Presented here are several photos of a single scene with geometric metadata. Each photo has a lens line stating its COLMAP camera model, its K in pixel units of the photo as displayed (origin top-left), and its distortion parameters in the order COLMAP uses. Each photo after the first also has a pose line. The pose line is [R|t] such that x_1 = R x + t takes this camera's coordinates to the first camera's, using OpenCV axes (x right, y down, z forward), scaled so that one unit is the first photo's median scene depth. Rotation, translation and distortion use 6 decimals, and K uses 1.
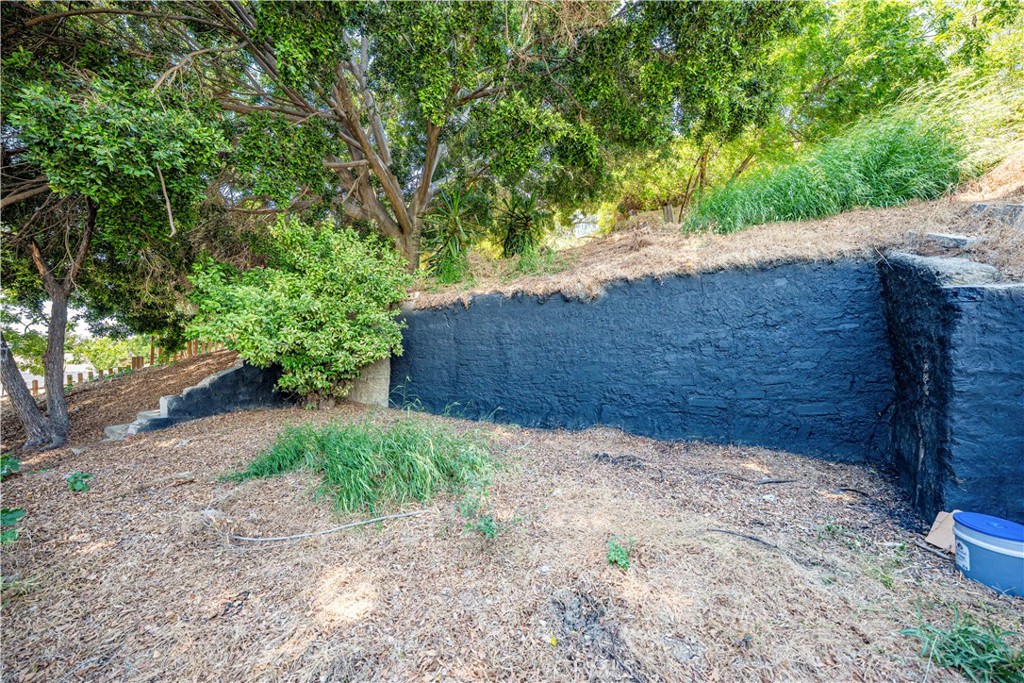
lens RADIAL K [[357.8, 0, 506.7], [0, 357.8, 339.2], [0, 0, 1]] dist [-0.018207, 0.005497]
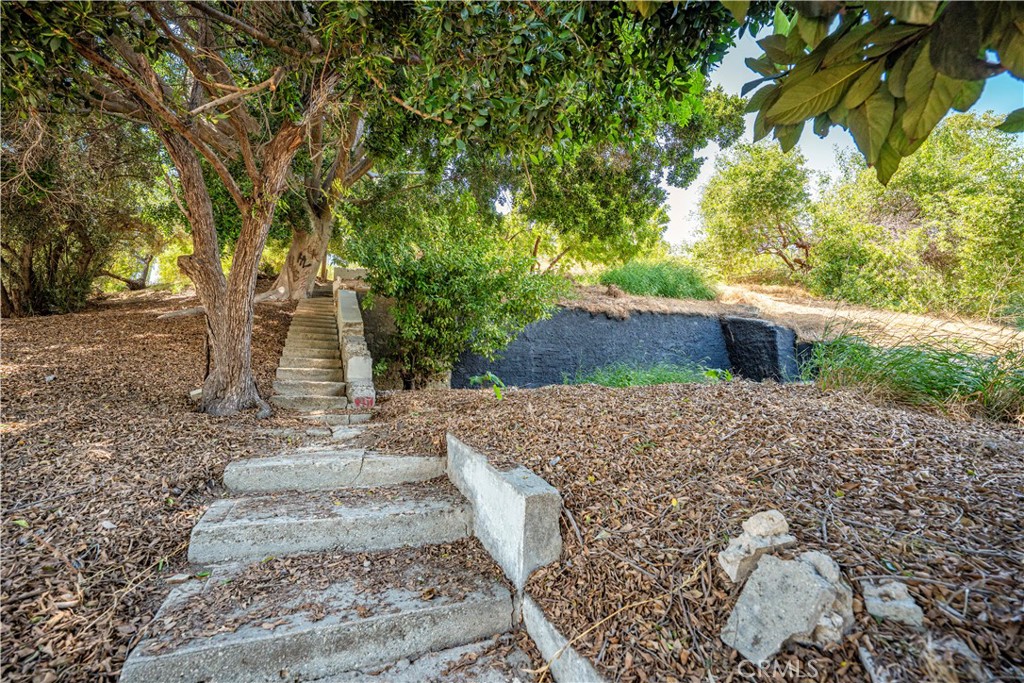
lens RADIAL K [[411.7, 0, 512.0], [0, 411.7, 341.5], [0, 0, 1]] dist [-0.002666, 0.011901]
pose [[0.630896, 0.116924, 0.767006, -1.740539], [0.000561, 0.988510, -0.151152, 0.313139], [-0.775867, 0.095792, 0.623582, 0.253901]]
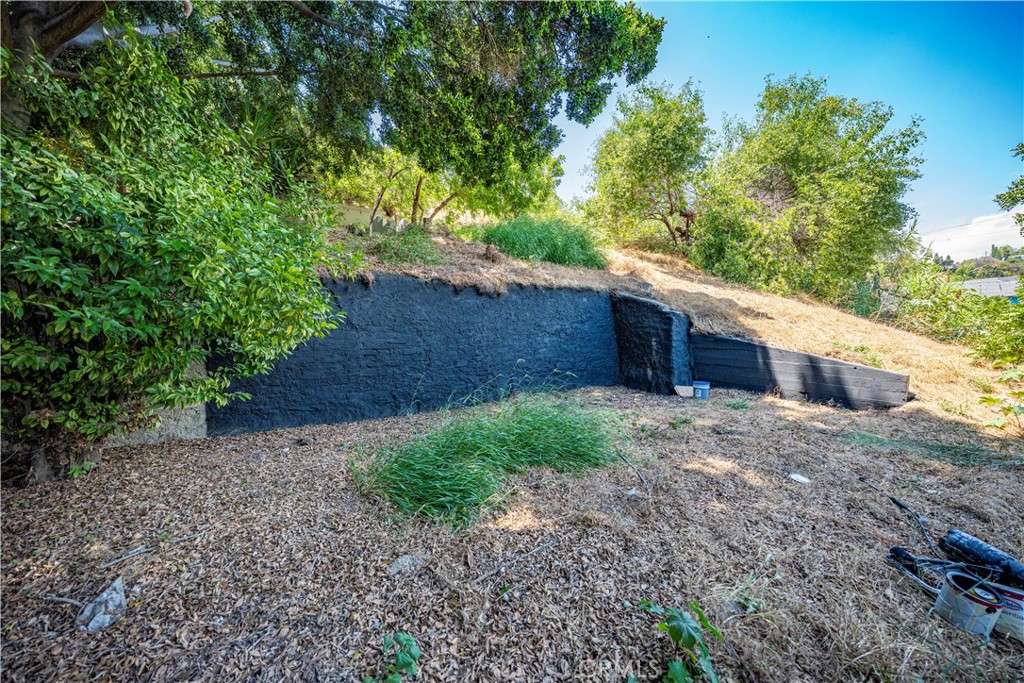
lens RADIAL K [[357.8, 0, 506.7], [0, 357.8, 339.2], [0, 0, 1]] dist [-0.018207, 0.005497]
pose [[0.434194, -0.006132, 0.900798, -1.009197], [-0.007465, 0.999918, 0.010405, 0.031927], [-0.900788, -0.011243, 0.434113, 0.484015]]
